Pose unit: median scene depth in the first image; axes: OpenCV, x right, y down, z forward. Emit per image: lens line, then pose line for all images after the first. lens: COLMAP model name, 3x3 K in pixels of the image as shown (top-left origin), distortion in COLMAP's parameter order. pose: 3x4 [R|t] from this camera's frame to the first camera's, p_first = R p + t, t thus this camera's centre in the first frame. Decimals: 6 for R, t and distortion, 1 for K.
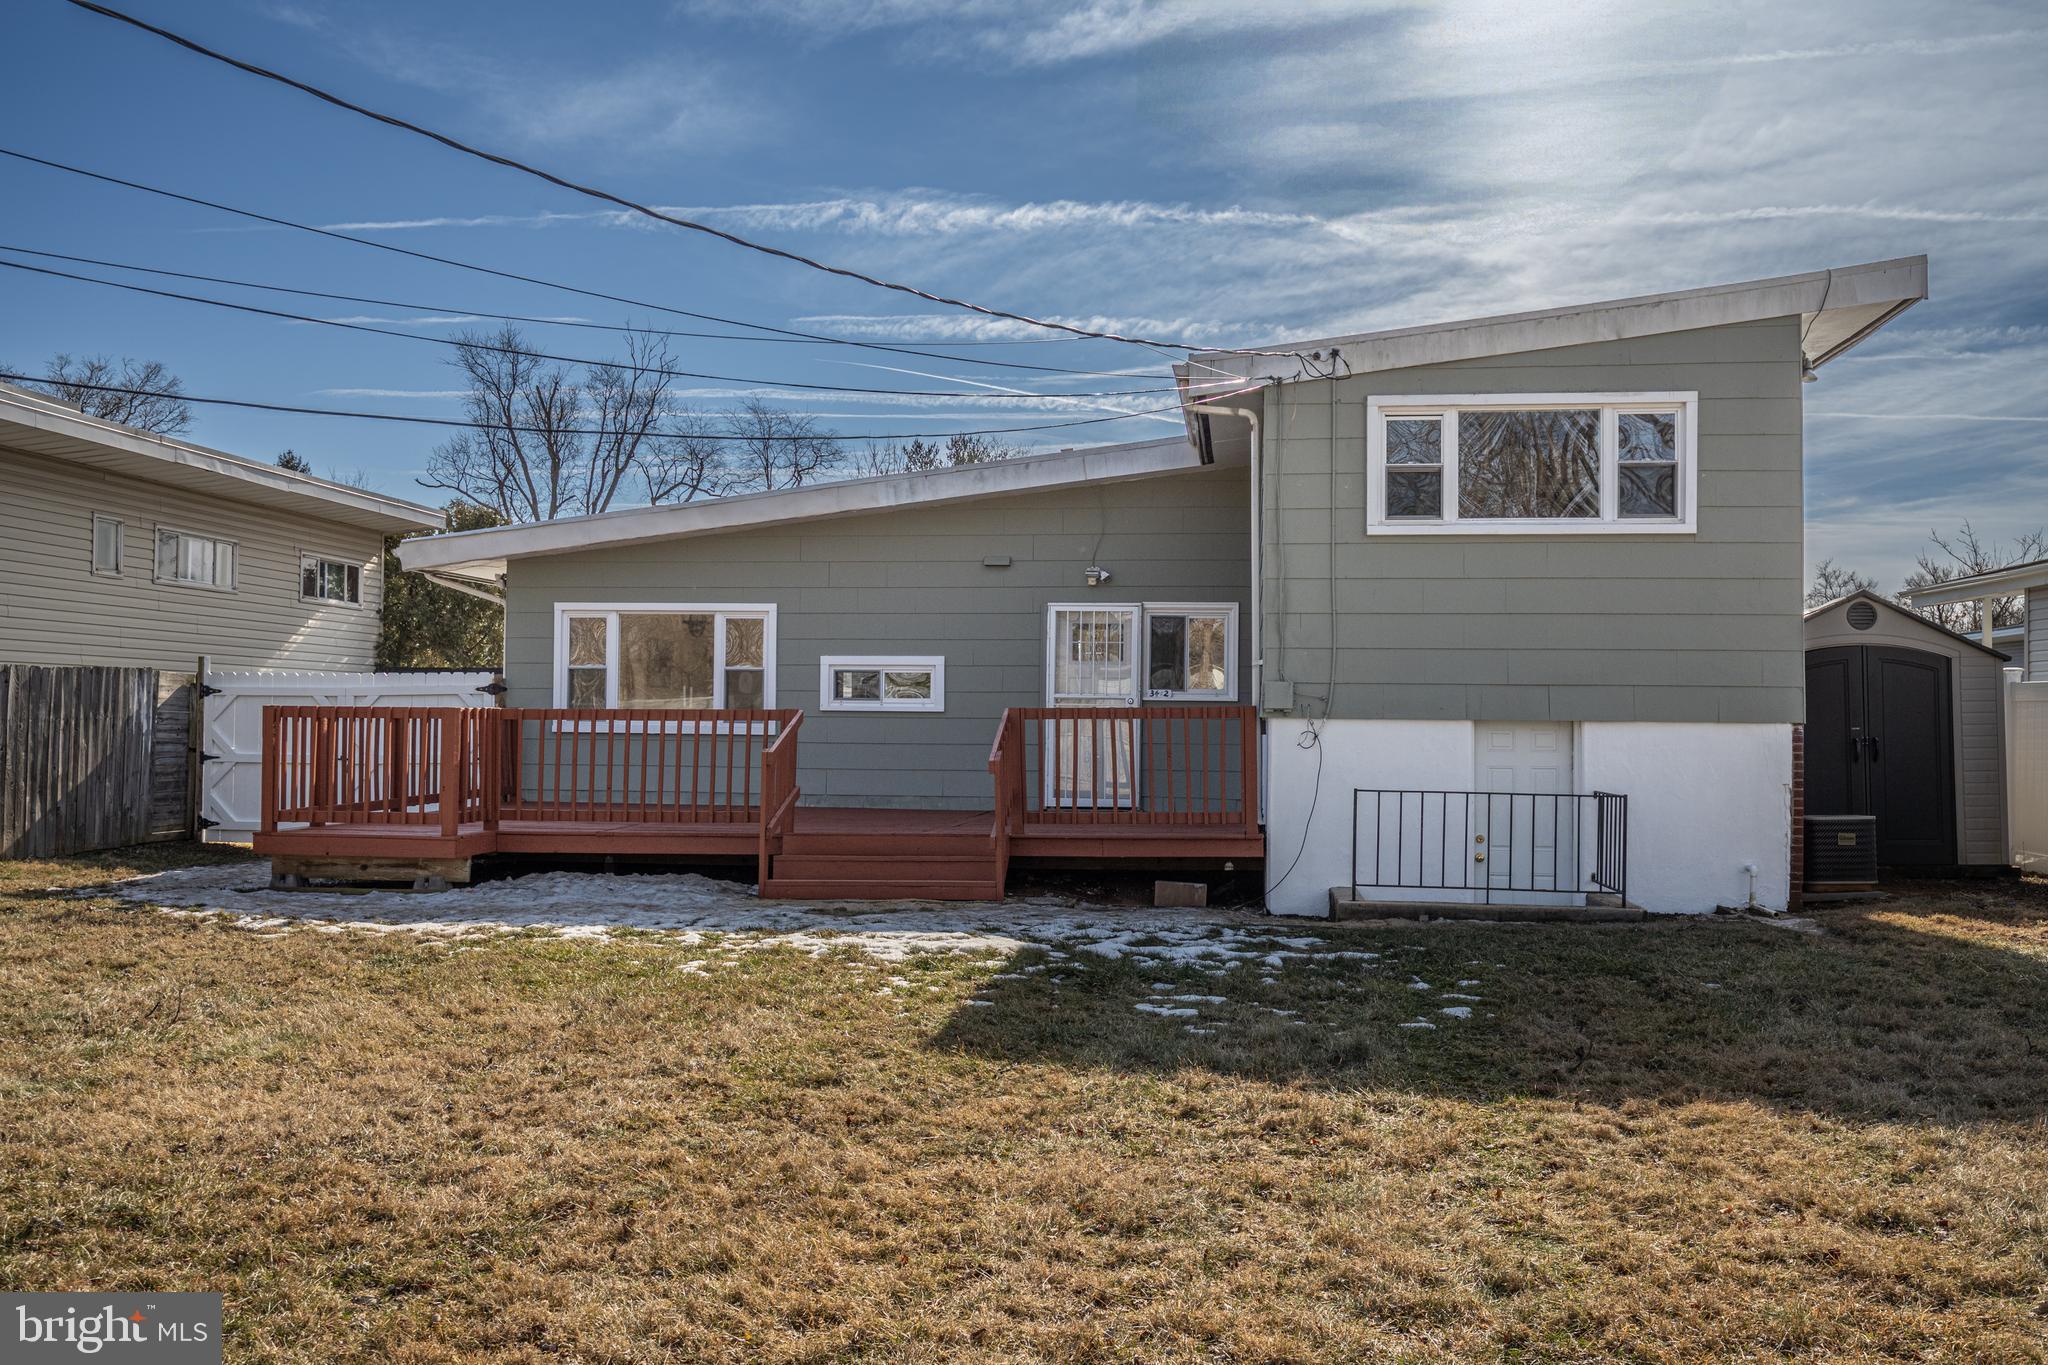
lens RADIAL K [[1683.7, 0, 1023.8], [0, 1683.7, 681.2], [0, 0, 1]] dist [0.005135, -0.005189]
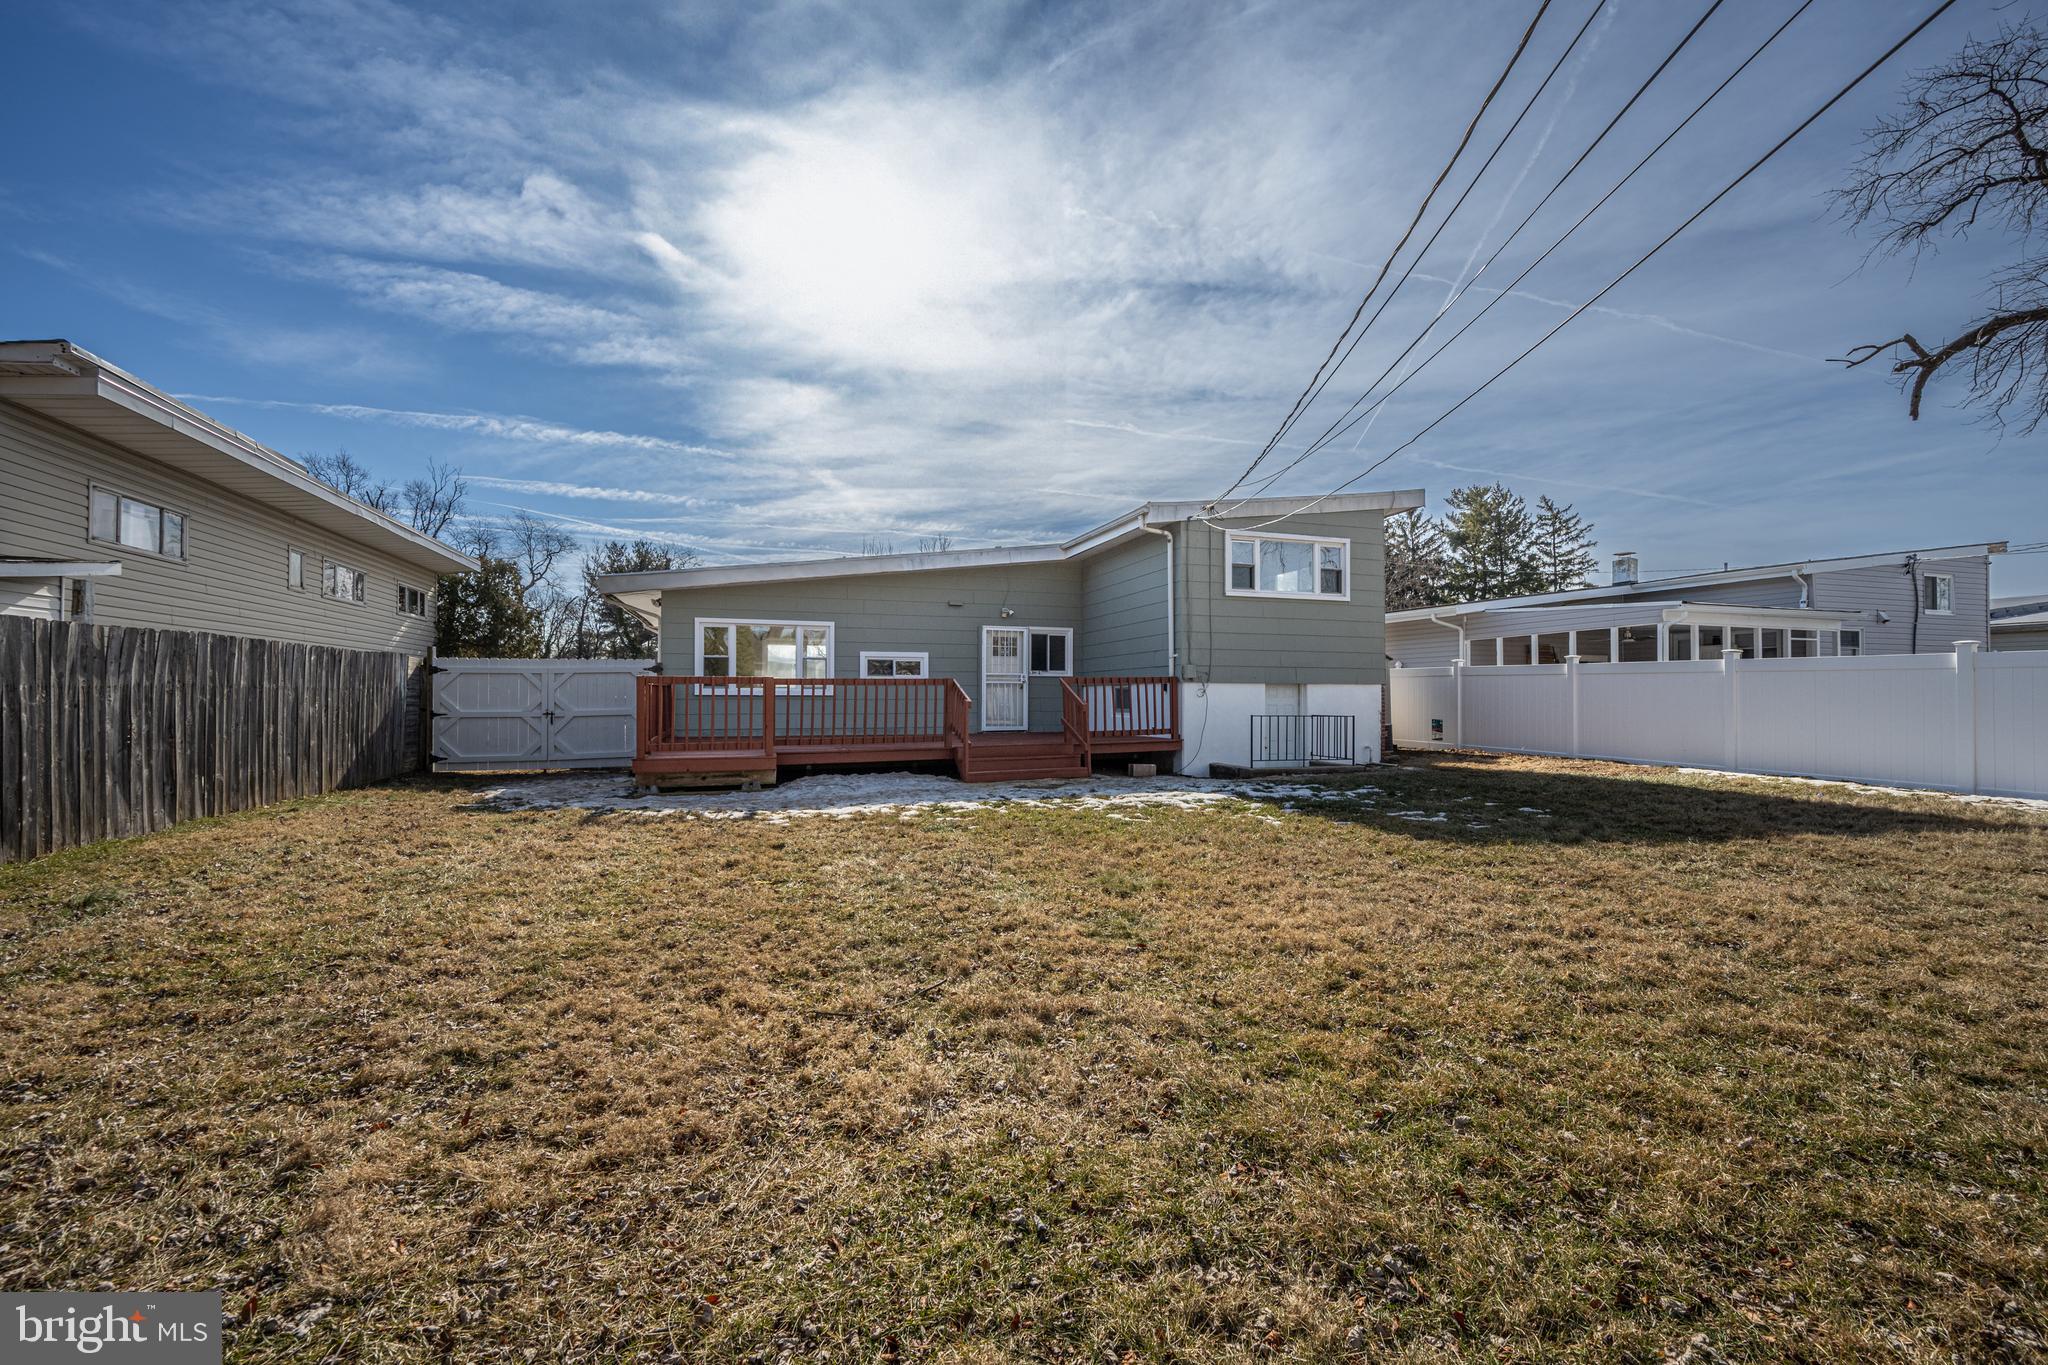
lens RADIAL K [[804.0, 0, 1023.8], [0, 804.0, 687.2], [0, 0, 1]] dist [0.000932, 0.000180]
pose [[0.902901, -0.003833, 0.429832, -0.440090], [-0.002404, 0.999900, 0.013968, 0.013943], [-0.429843, -0.013645, 0.902801, 0.191022]]
